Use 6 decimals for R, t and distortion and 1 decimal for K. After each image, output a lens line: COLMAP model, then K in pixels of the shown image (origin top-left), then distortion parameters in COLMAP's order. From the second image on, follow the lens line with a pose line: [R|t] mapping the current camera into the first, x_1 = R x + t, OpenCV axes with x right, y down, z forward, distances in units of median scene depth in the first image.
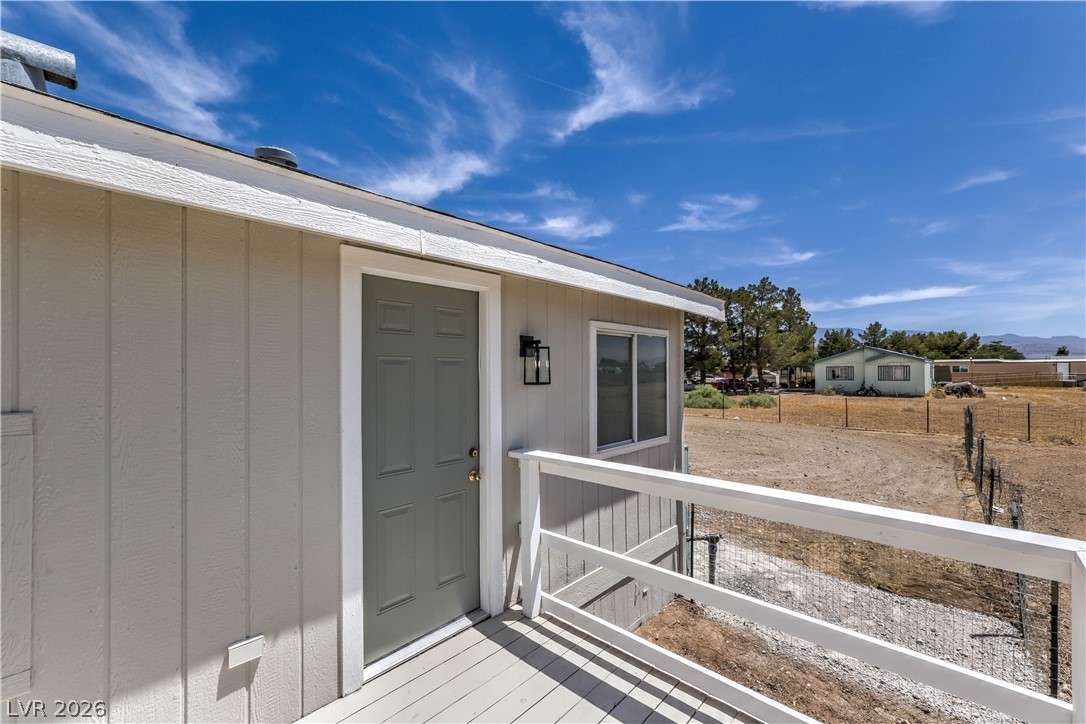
lens RADIAL K [[432.3, 0, 532.3], [0, 432.3, 369.3], [0, 0, 1]] dist [0.002615, 0.000420]
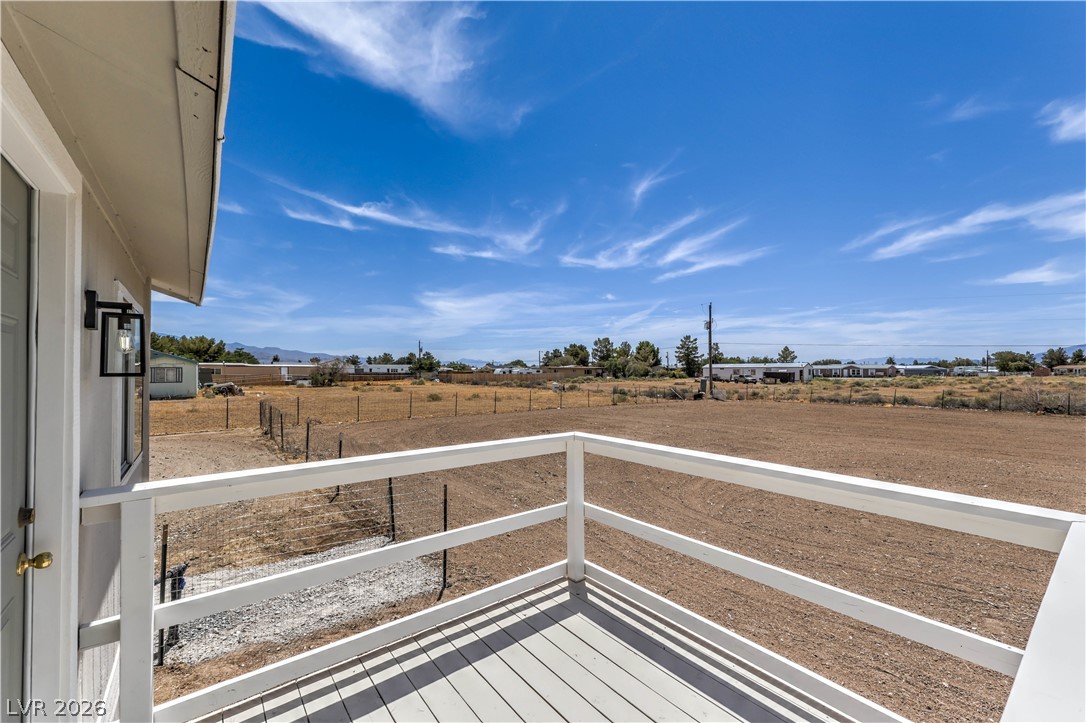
lens RADIAL K [[483.7, 0, 511.6], [0, 483.7, 360.7], [0, 0, 1]] dist [0.001478, 0.001823]
pose [[0.139927, 0.032076, 0.989642, -0.135998], [-0.005442, 0.999485, -0.031626, 0.007117], [-0.990147, -0.000960, 0.140029, 0.085318]]
